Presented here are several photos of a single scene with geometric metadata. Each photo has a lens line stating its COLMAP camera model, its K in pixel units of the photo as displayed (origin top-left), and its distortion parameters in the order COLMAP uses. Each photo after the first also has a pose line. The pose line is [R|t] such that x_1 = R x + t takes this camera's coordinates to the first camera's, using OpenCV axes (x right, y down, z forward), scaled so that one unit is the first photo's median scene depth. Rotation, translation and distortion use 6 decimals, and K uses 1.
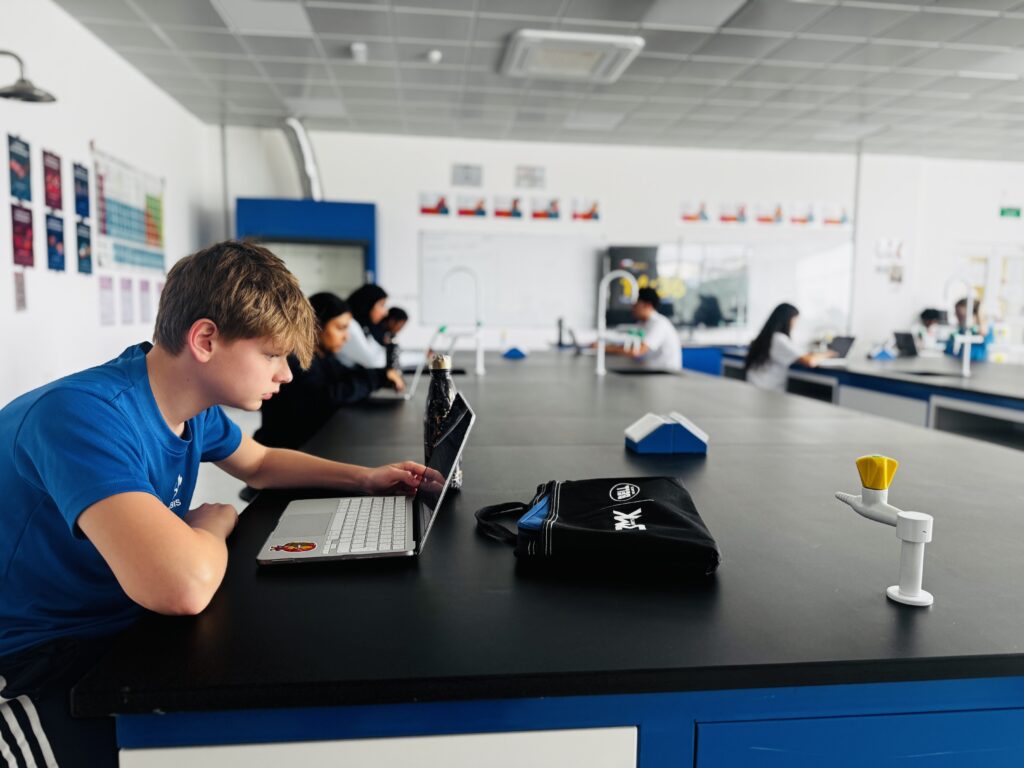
lens RADIAL K [[725.7, 0, 515.8], [0, 725.7, 389.7], [0, 0, 1]] dist [0.053254, -0.053748]
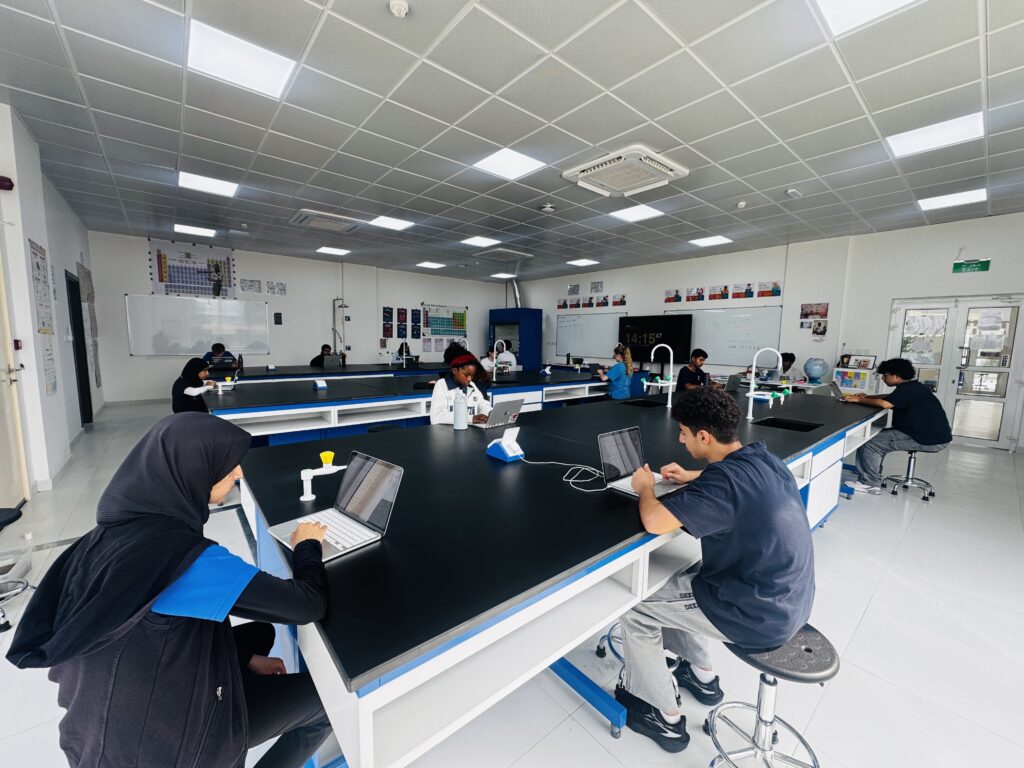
lens RADIAL K [[407.9, 0, 510.7], [0, 407.9, 385.1], [0, 0, 1]] dist [-0.002037, 0.000129]
pose [[0.545329, 0.090525, -0.833319, 0.902246], [-0.101561, 0.993963, 0.041513, -0.033852], [0.832046, 0.061994, 0.551231, 0.162709]]
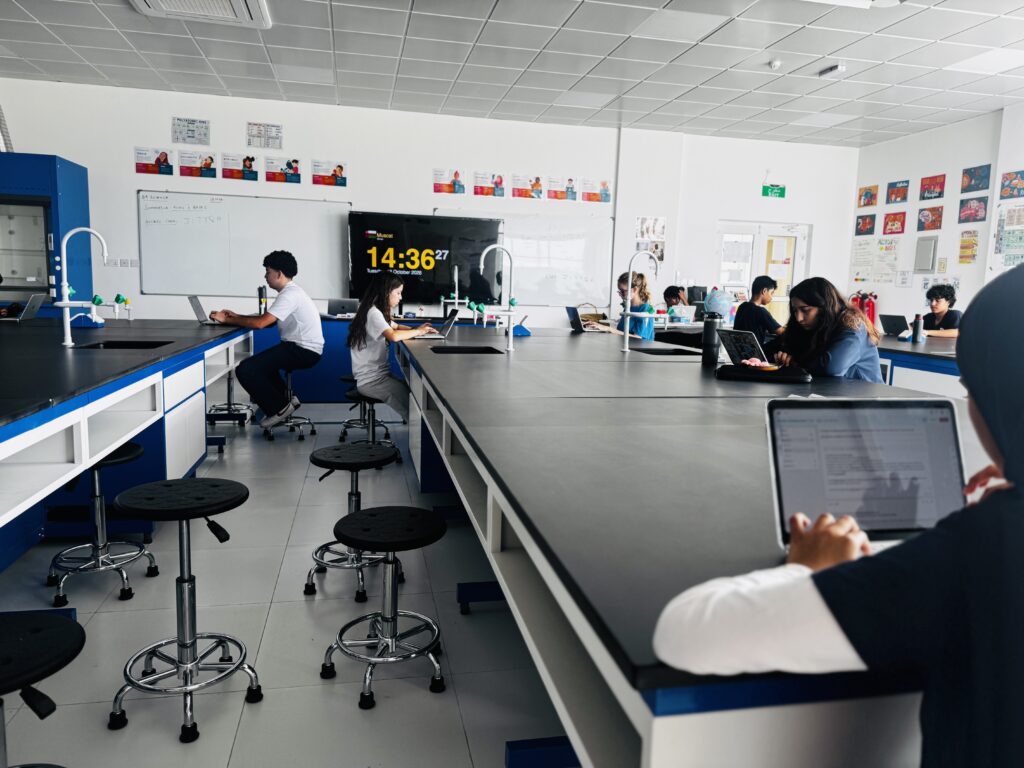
lens RADIAL K [[710.0, 0, 512.0], [0, 710.0, 384.0], [0, 0, 1]] dist [0.091593, -0.146342]
pose [[0.996086, 0.004786, 0.088261, 0.257177], [-0.007402, 0.999542, 0.029338, -0.004731], [-0.088080, -0.029877, 0.995665, 0.052212]]
